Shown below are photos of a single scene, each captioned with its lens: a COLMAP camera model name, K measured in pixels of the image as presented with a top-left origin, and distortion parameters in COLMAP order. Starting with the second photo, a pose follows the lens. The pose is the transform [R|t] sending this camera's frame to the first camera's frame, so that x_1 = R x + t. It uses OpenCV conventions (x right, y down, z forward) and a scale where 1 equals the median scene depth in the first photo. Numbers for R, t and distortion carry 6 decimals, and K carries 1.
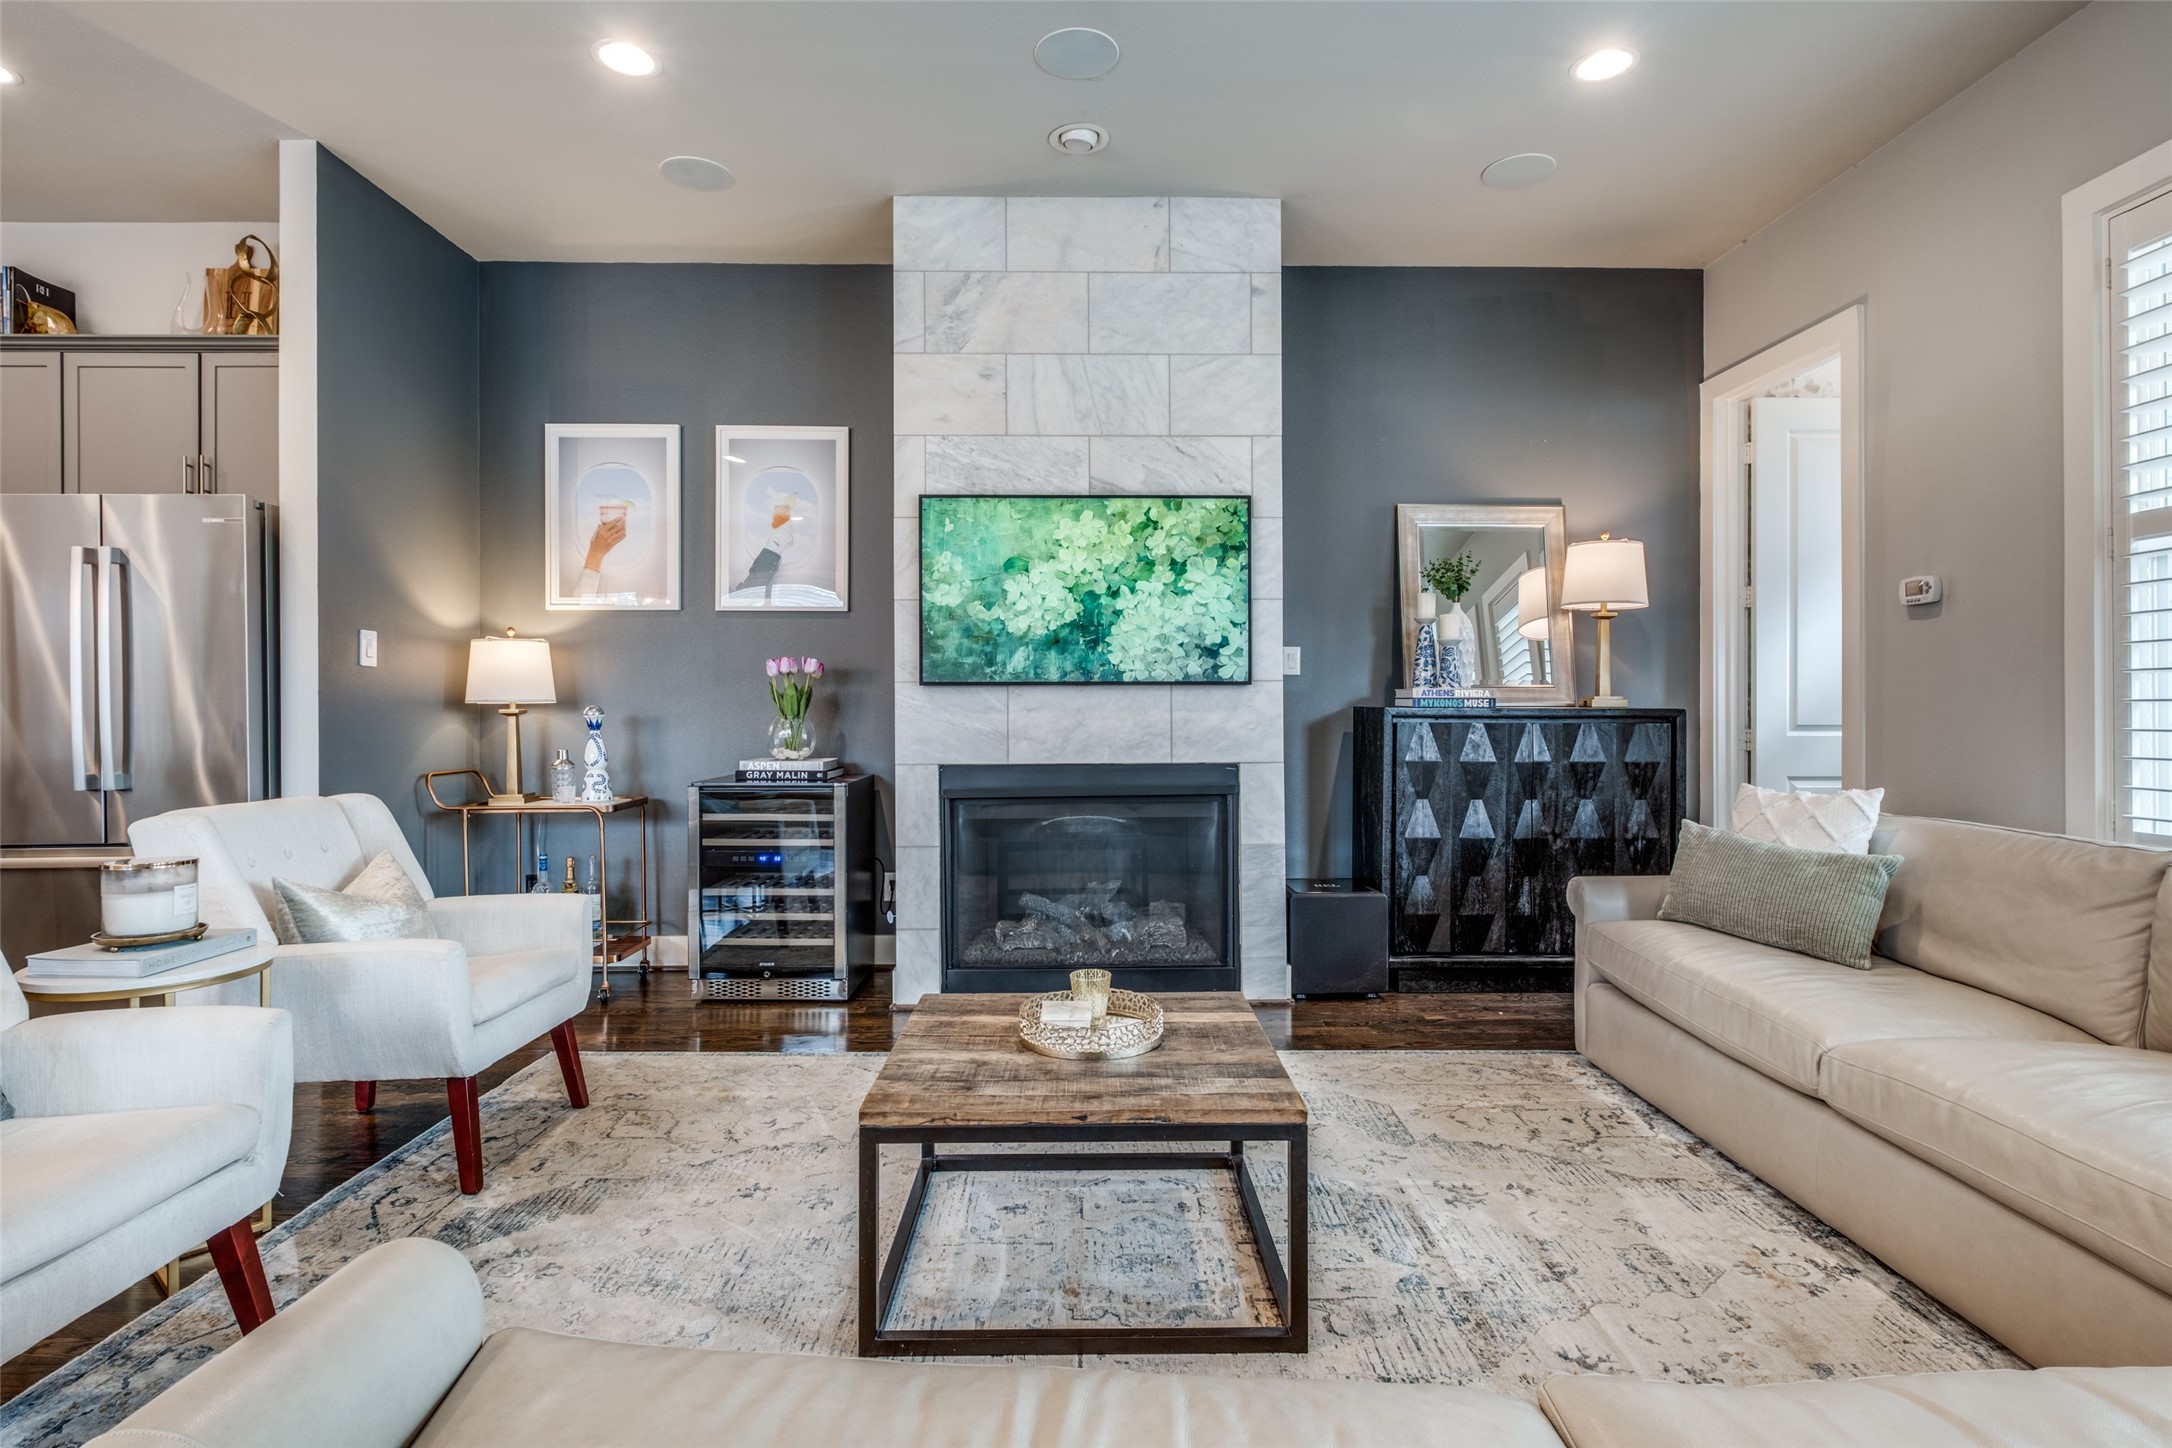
lens RADIAL K [[1077.2, 0, 1095.9], [0, 1077.2, 707.1], [0, 0, 1]] dist [0.006111, -0.002752]
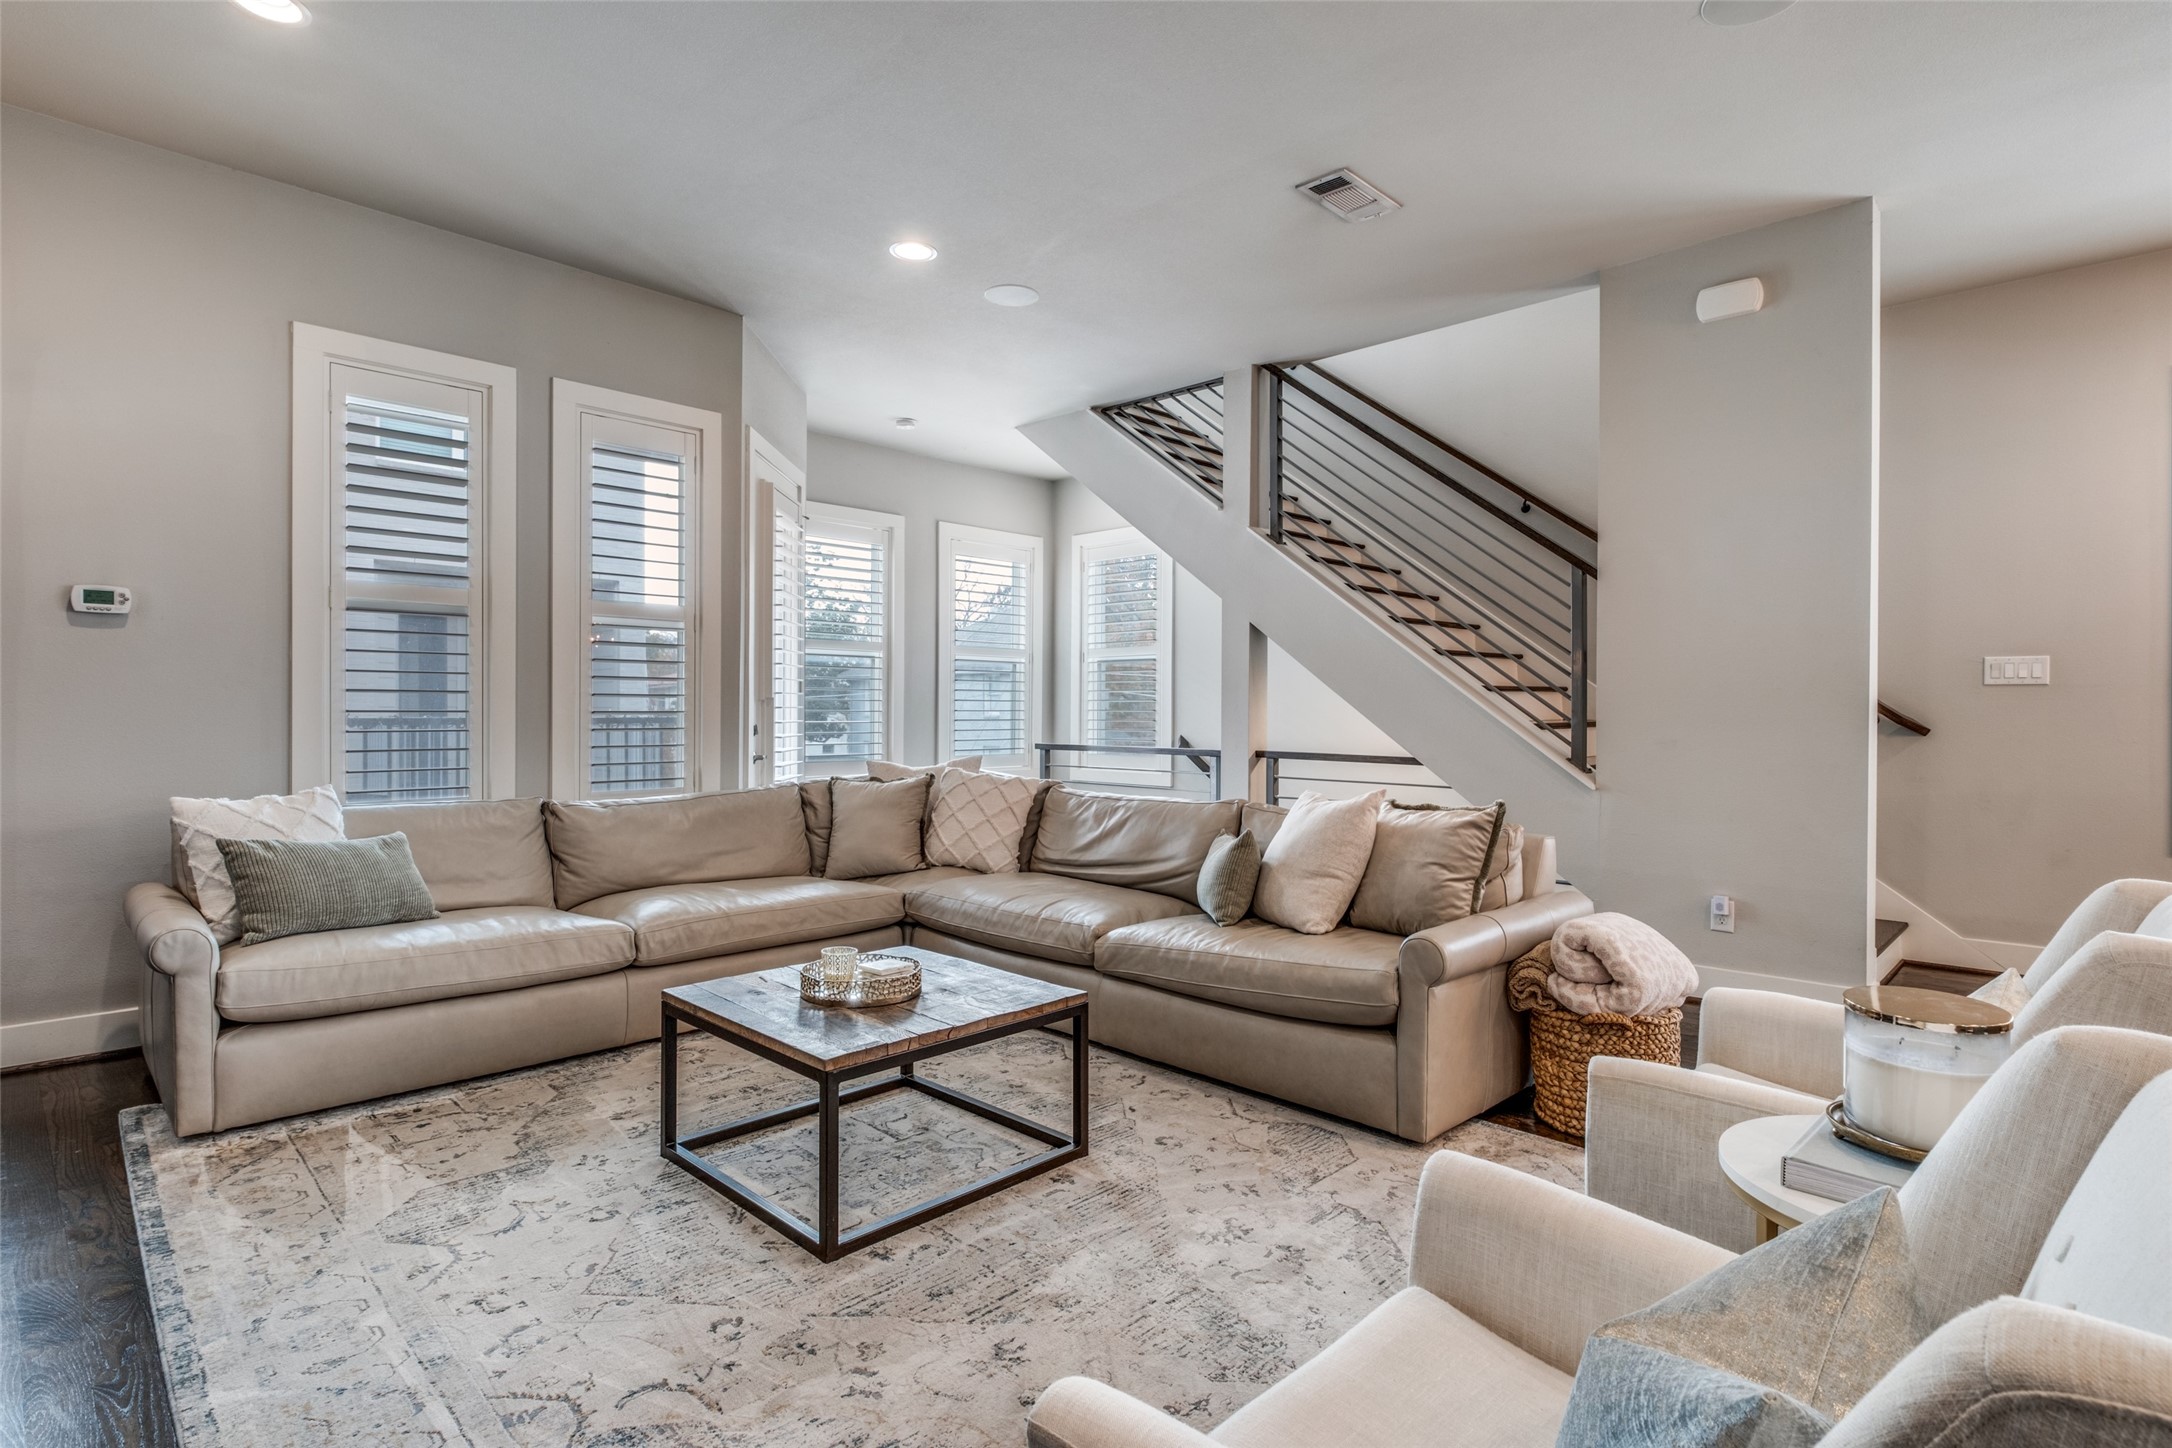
lens RADIAL K [[1077.2, 0, 1087.5], [0, 1077.2, 724.1], [0, 0, 1]] dist [0.006111, -0.002752]
pose [[-0.696905, -0.011383, 0.717073, -0.518394], [-0.006426, 0.999933, 0.009627, -0.006665], [-0.717134, 0.002101, -0.696932, 0.901215]]
